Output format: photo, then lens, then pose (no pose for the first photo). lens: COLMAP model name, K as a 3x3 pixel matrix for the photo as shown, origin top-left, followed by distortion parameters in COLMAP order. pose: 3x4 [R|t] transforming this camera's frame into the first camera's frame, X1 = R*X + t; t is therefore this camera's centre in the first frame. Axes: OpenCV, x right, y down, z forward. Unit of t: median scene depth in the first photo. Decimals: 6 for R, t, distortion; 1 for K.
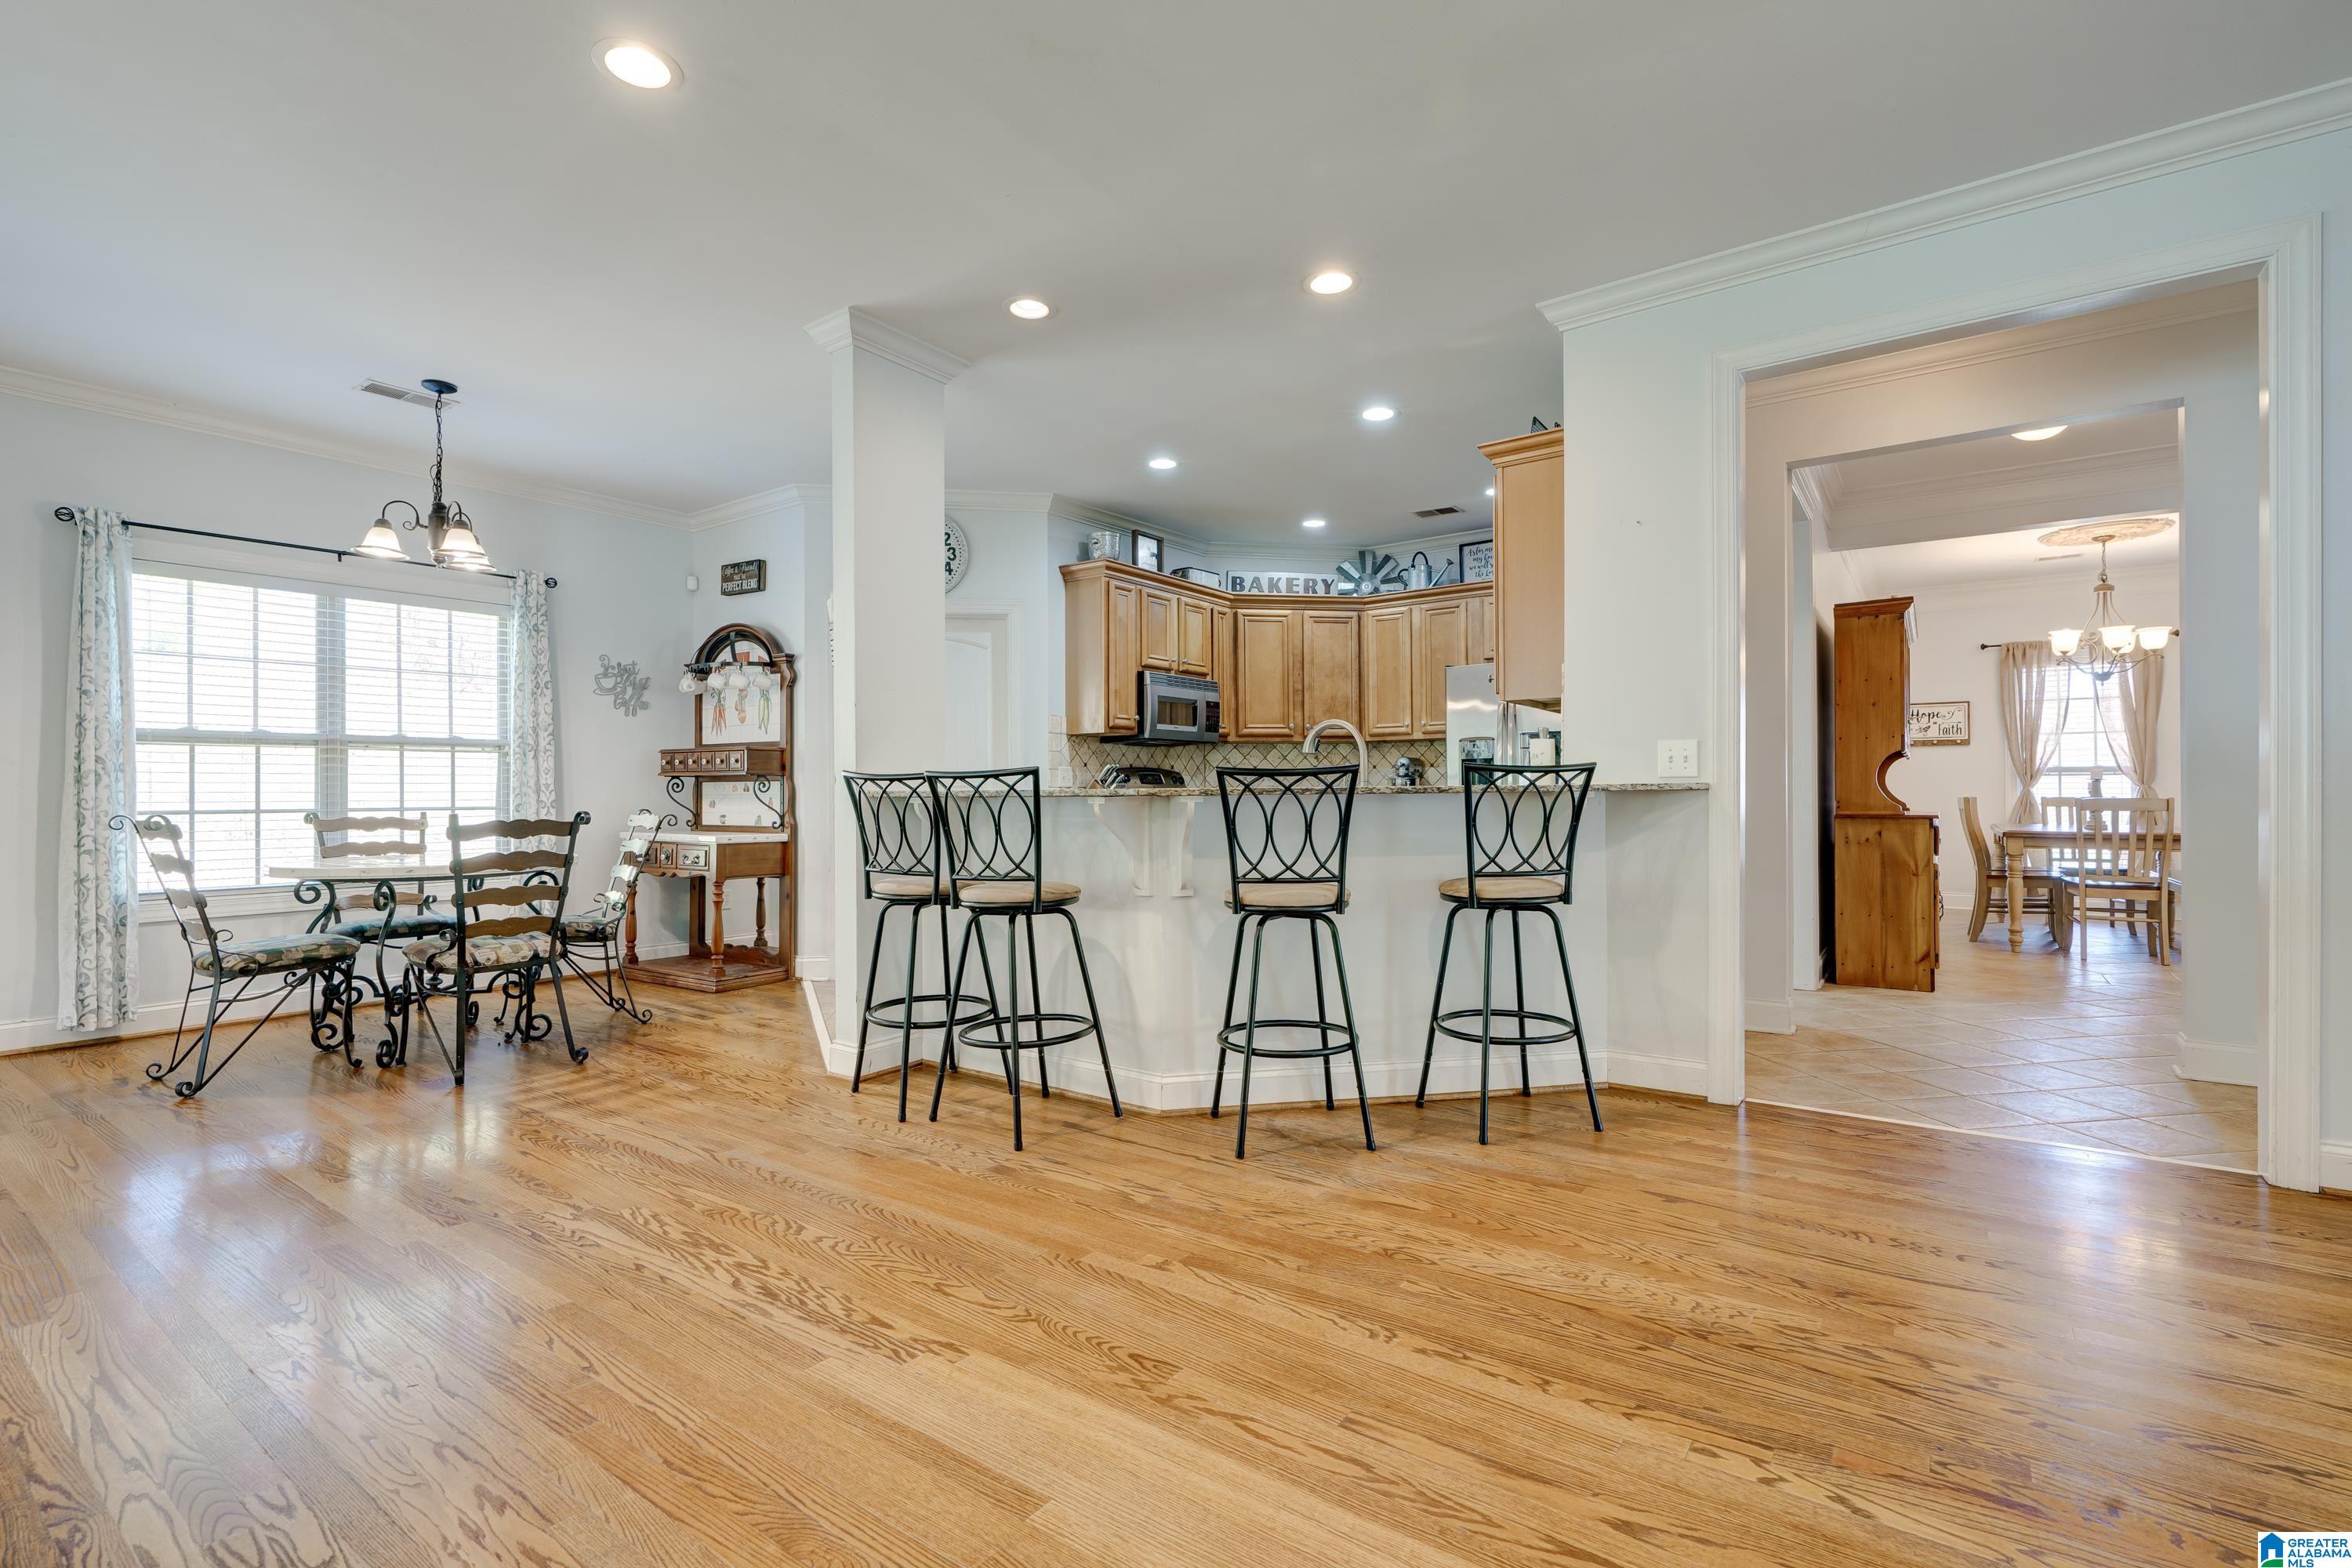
lens RADIAL K [[1077.0, 0, 1183.8], [0, 1077.0, 785.9], [0, 0, 1]] dist [-0.001909, 0.000320]
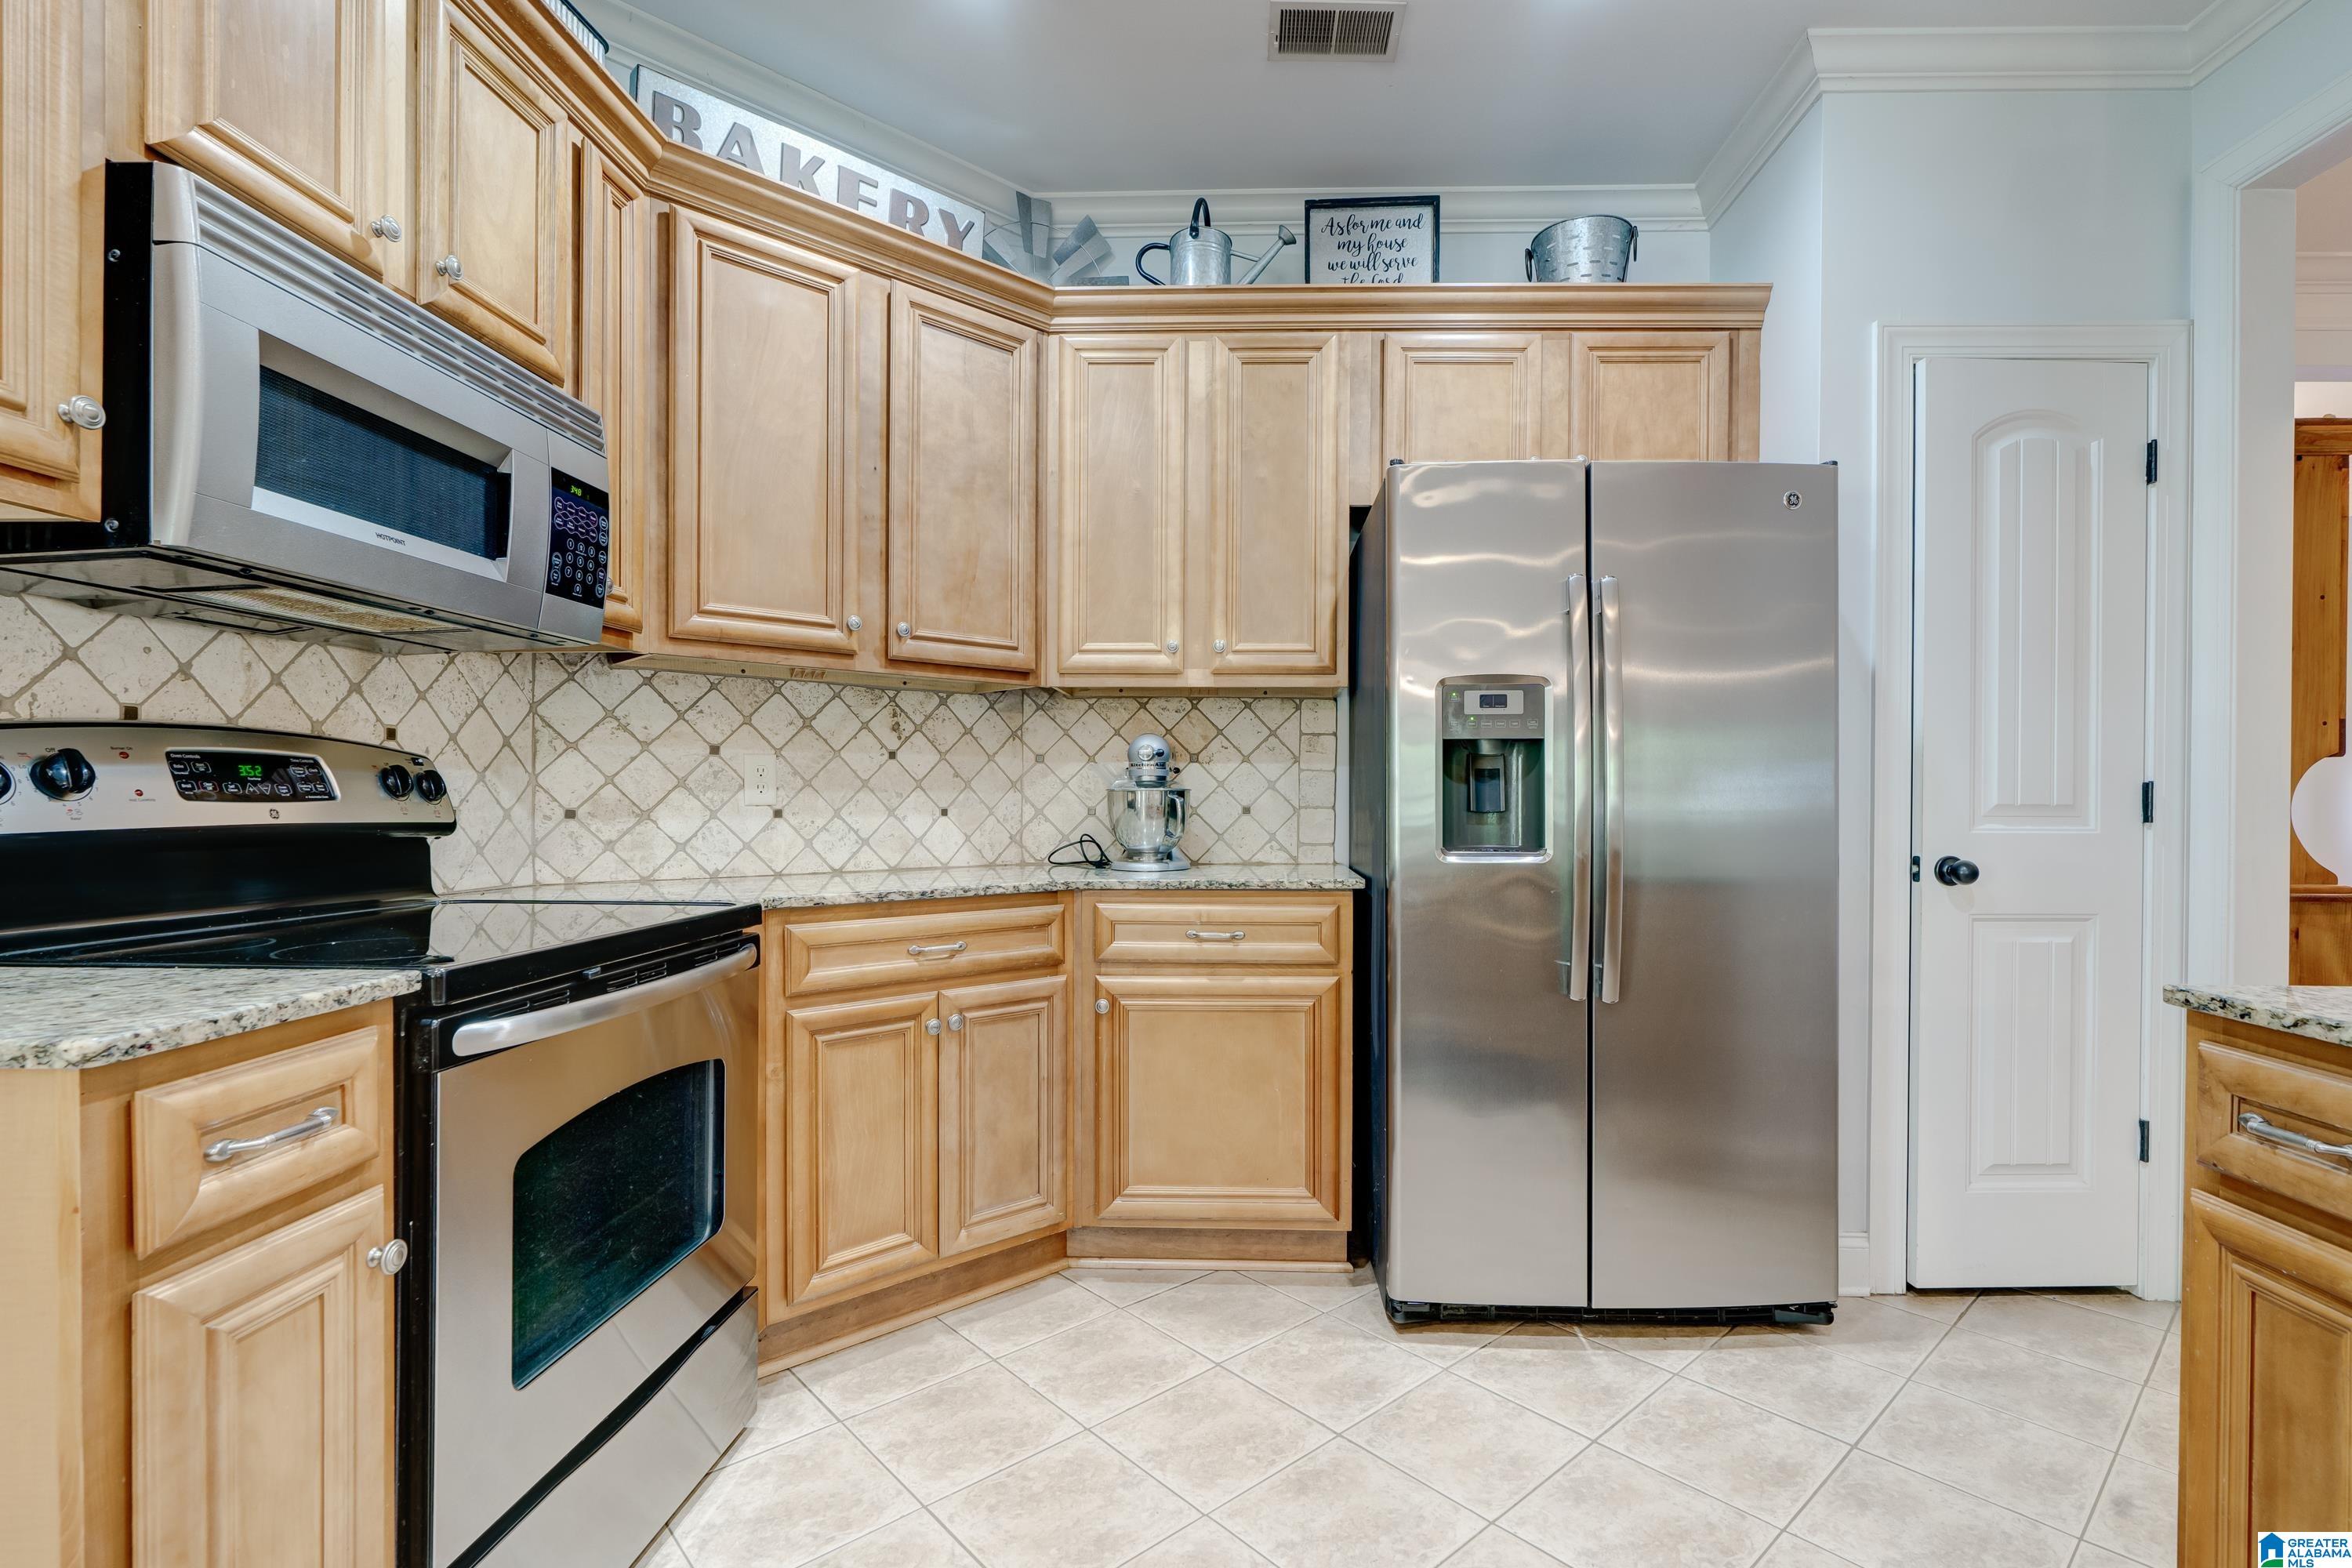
lens RADIAL K [[1097.4, 0, 1229.5], [0, 1097.4, 795.8], [0, 0, 1]] dist [-0.003927, 0.000679]
pose [[0.823576, 0.011175, 0.567095, 0.009408], [-0.014975, 0.999886, 0.002044, -0.007943], [-0.567008, -0.010175, 0.823650, 0.912379]]
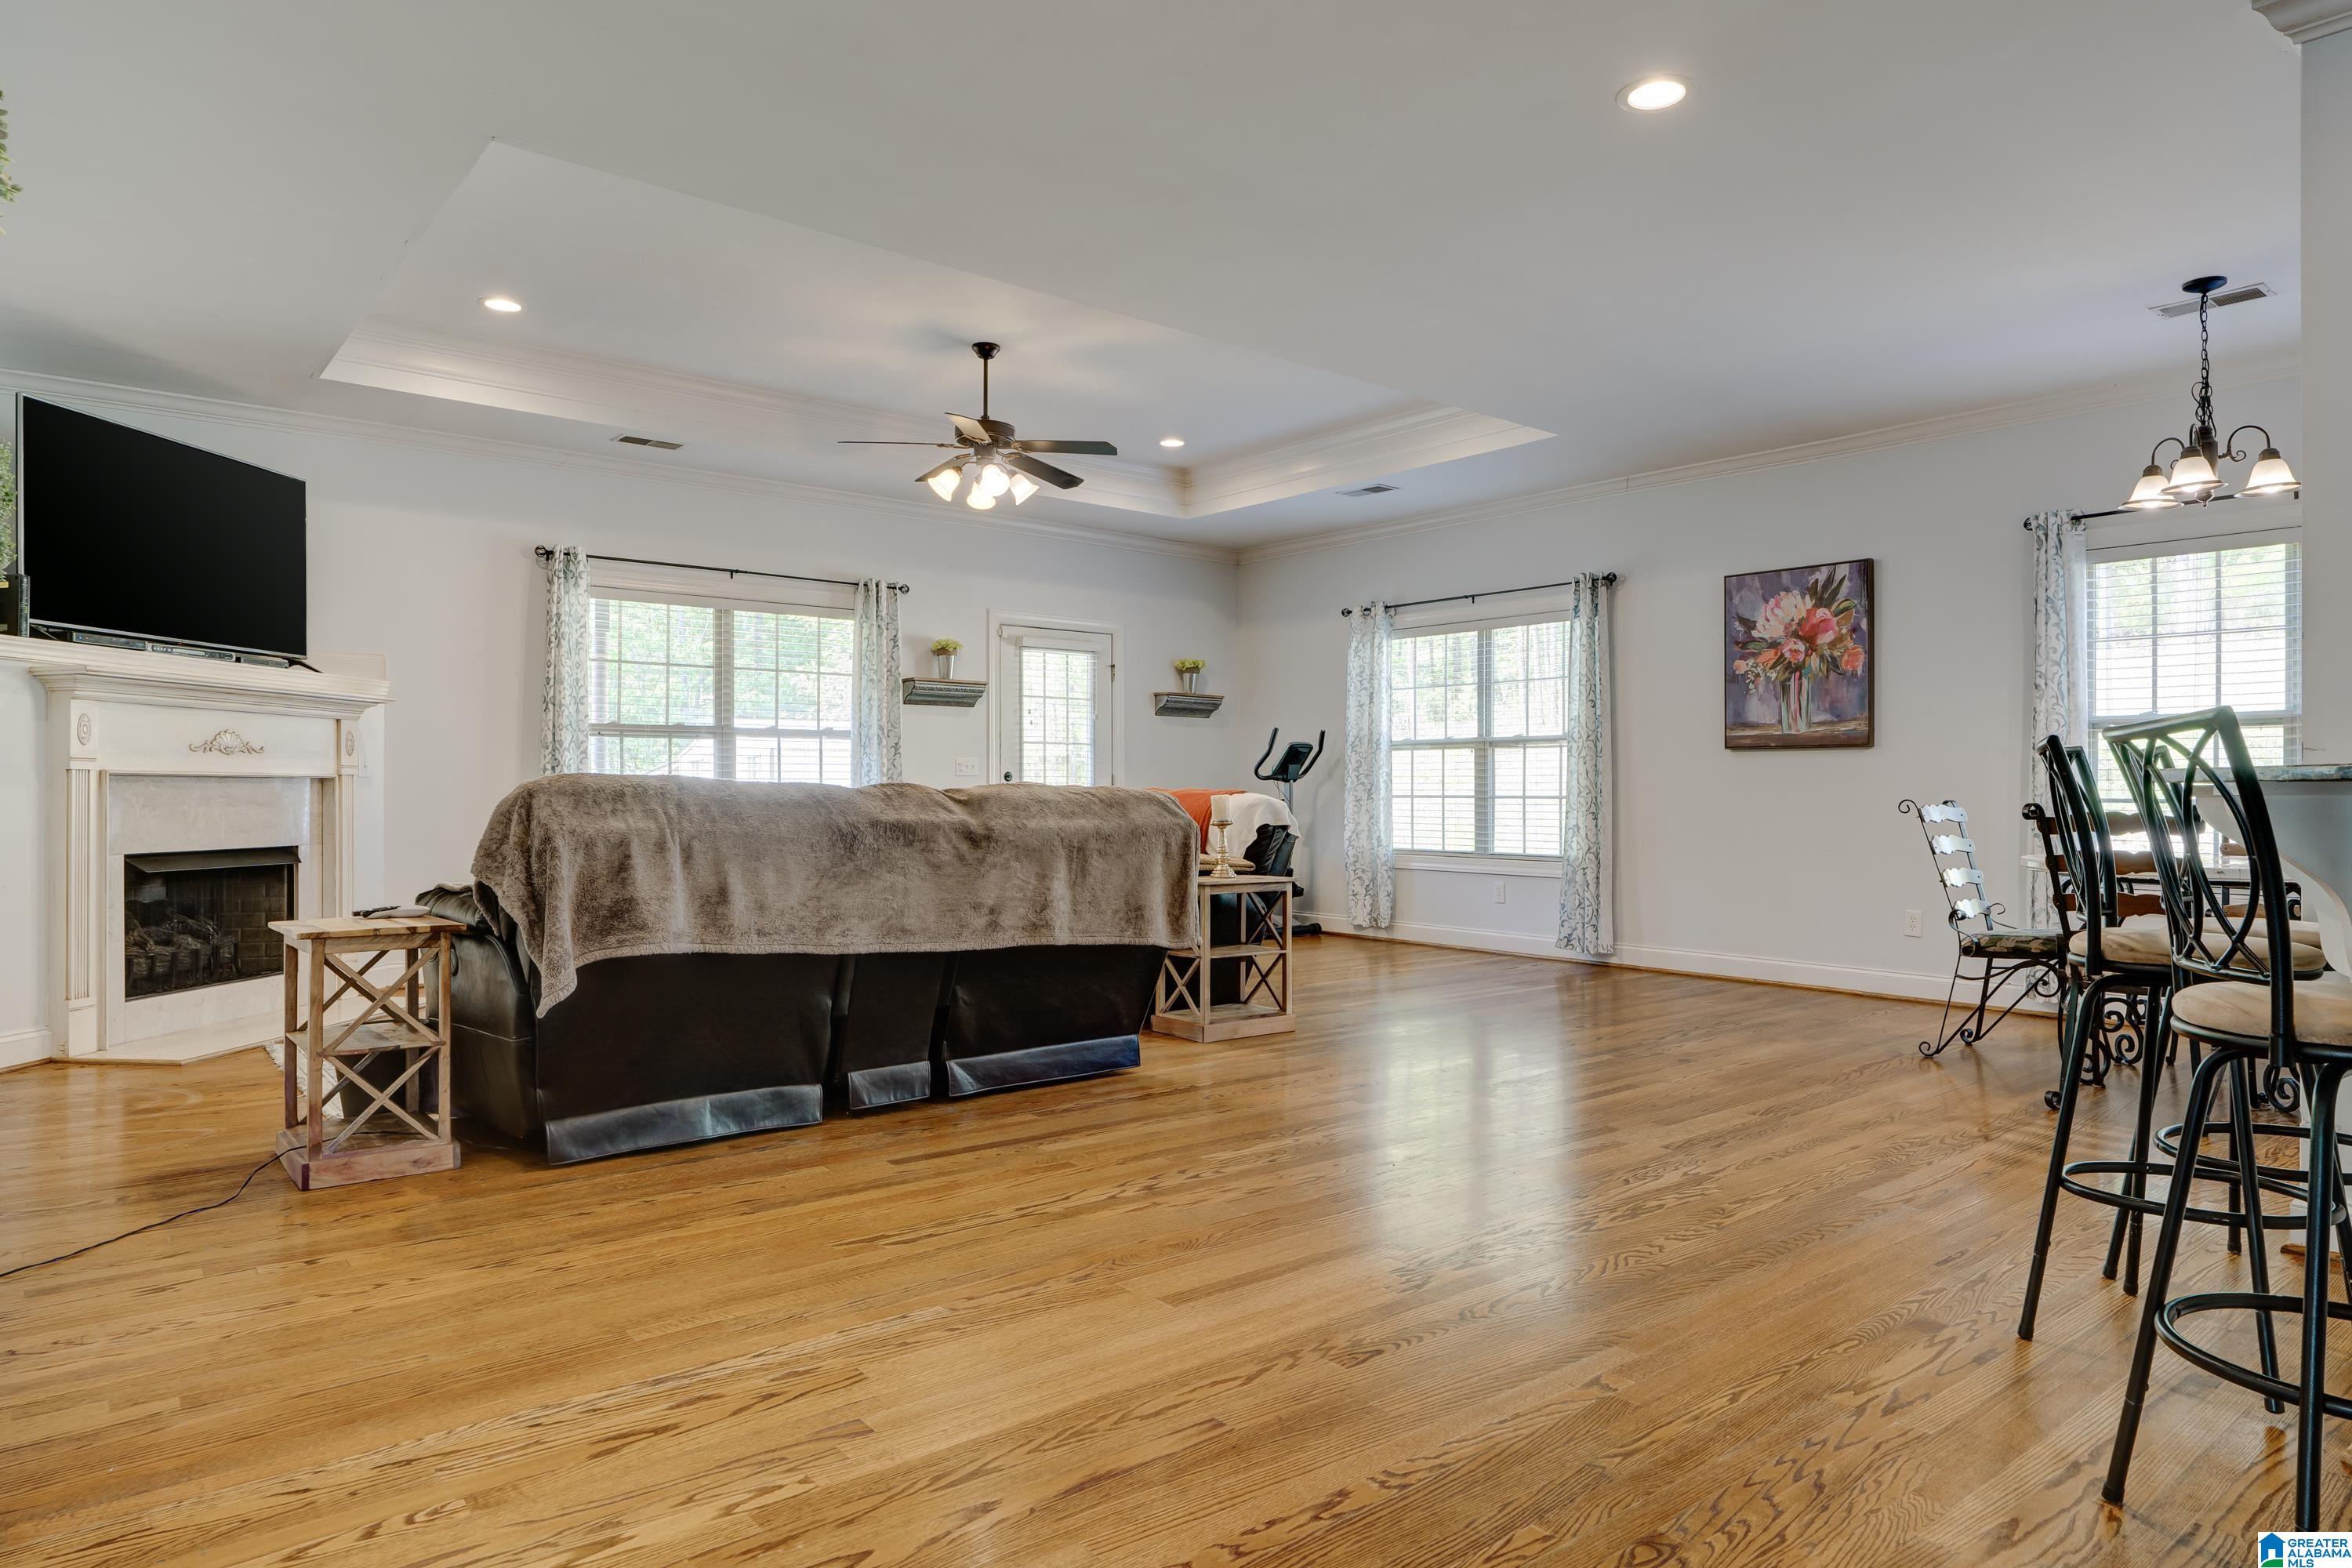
lens RADIAL K [[1418.2, 0, 1176.0], [0, 1418.2, 784.0], [0, 0, 1]] dist [0.014167, -0.000228]
pose [[-0.256293, 0.002329, -0.966596, 0.484342], [0.004240, 0.999990, 0.001285, 0.003985], [0.966590, -0.003769, -0.256300, 0.447239]]
